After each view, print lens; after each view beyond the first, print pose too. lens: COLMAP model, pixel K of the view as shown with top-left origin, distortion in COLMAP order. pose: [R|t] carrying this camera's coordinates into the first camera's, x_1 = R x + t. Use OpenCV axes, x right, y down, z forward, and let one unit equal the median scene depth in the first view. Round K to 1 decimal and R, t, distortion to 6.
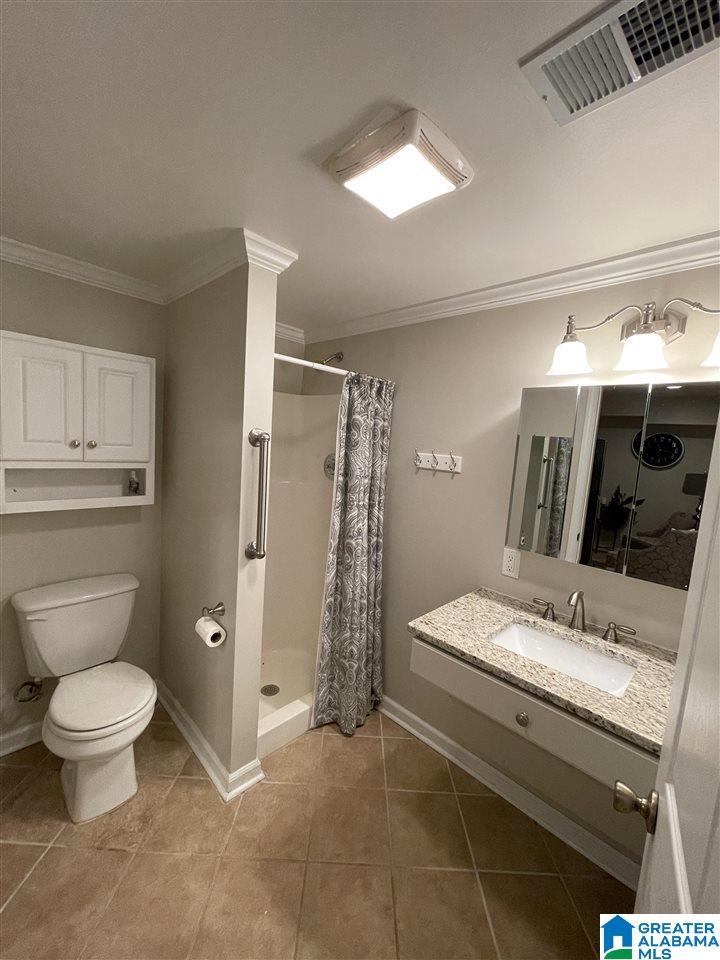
lens RADIAL K [[389.0, 0, 360.8], [0, 389.0, 482.1], [0, 0, 1]] dist [-0.004234, -0.000401]
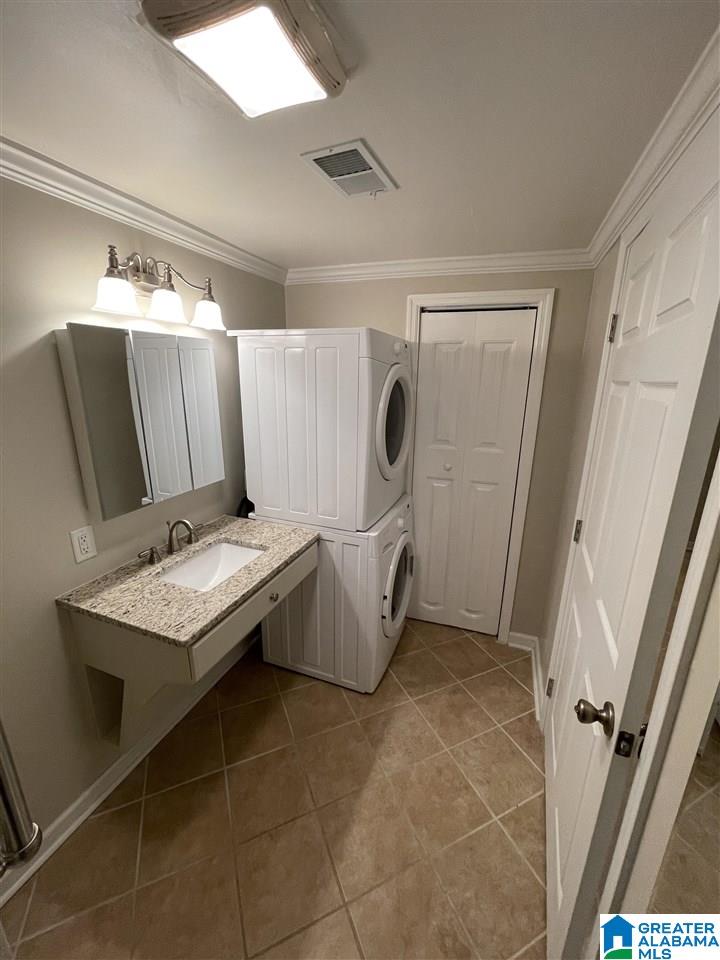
lens RADIAL K [[389.0, 0, 360.3], [0, 389.0, 481.5], [0, 0, 1]] dist [-0.004234, -0.000401]
pose [[-0.414773, -0.314053, 0.854011, -0.573691], [0.051841, 0.928870, 0.366760, -0.204784], [-0.908447, 0.196395, -0.368989, 0.841472]]
